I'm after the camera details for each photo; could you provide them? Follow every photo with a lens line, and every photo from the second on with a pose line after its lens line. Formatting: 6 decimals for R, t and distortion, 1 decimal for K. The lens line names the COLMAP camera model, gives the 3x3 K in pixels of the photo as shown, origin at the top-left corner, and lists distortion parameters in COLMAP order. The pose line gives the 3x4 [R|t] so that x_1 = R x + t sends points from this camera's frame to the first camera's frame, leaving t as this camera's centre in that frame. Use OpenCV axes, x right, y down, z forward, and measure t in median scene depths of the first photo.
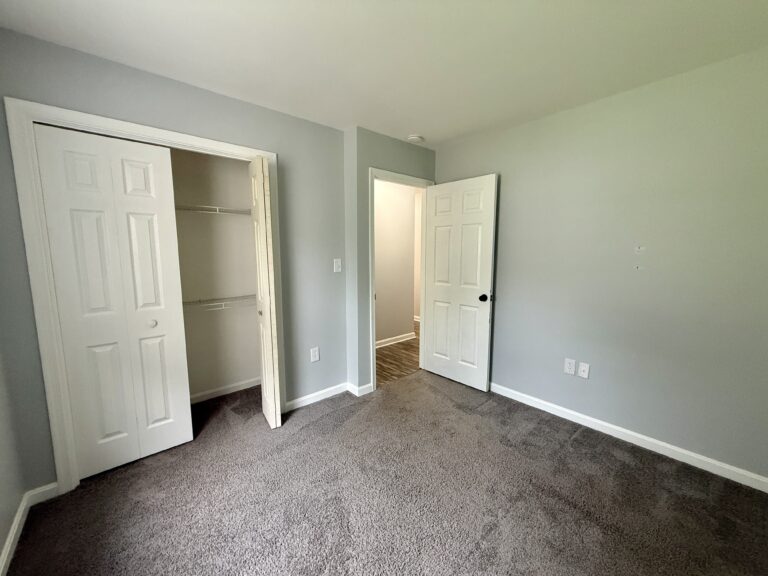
lens RADIAL K [[303.8, 0, 383.4], [0, 303.8, 287.8], [0, 0, 1]] dist [-0.004658, -0.000006]
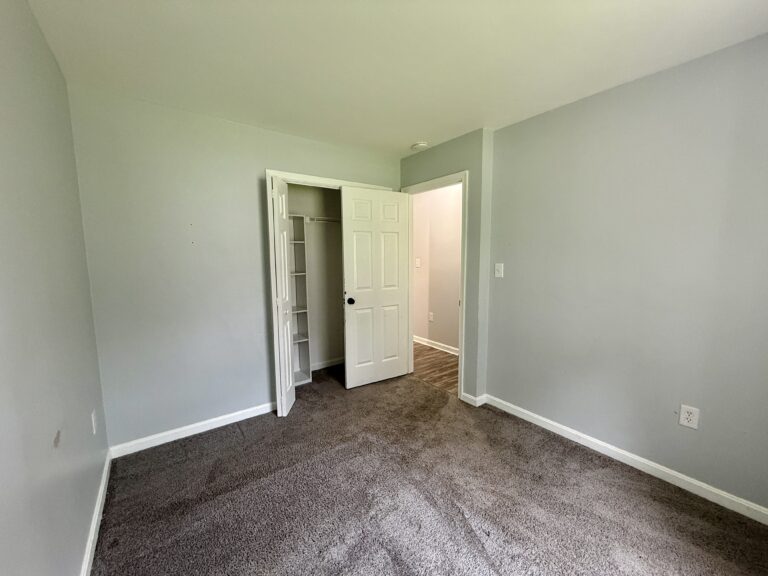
lens RADIAL K [[303.8, 0, 383.4], [0, 303.8, 288.4], [0, 0, 1]] dist [-0.004658, -0.000006]
pose [[0.071923, -0.101010, 0.992282, -0.483655], [0.122460, 0.988226, 0.091721, -0.063868], [-0.989864, 0.114918, 0.083446, 0.555591]]
